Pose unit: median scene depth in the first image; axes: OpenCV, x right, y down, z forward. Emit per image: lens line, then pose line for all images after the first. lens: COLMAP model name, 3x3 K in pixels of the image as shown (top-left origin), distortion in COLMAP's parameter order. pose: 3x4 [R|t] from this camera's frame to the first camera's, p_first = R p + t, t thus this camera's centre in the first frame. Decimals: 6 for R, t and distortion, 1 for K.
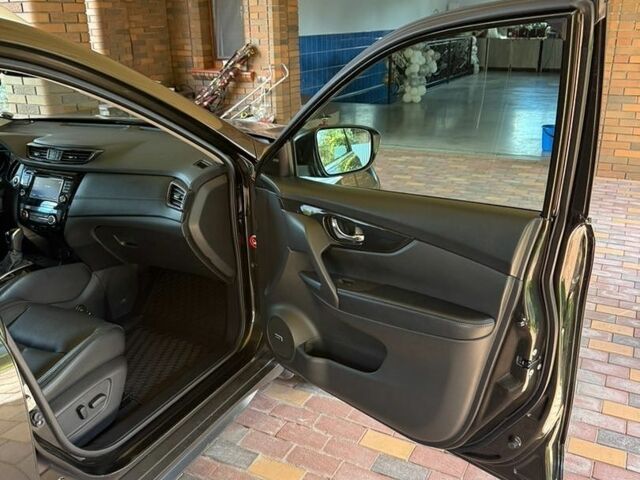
lens RADIAL K [[608.5, 0, 320.0], [0, 608.5, 240.0], [0, 0, 1]] dist [0.106014, -0.016103]
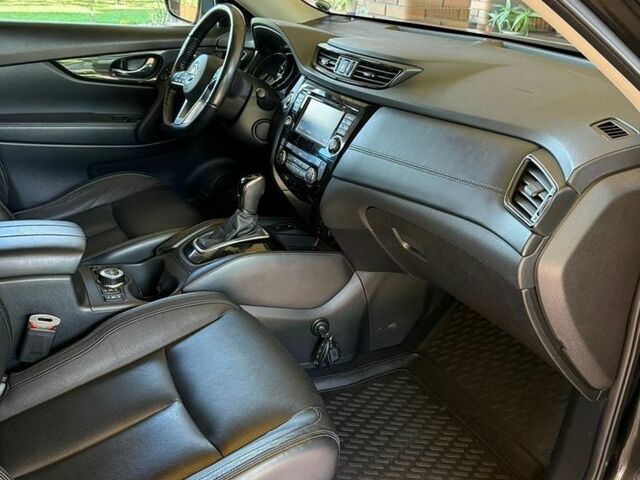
lens RADIAL K [[608.5, 0, 320.0], [0, 608.5, 240.0], [0, 0, 1]] dist [0.106014, -0.016103]
pose [[0.825871, 0.285896, -0.486005, -0.122911], [-0.252762, 0.958185, 0.134140, -0.053055], [0.504033, 0.012062, 0.863600, 0.500105]]
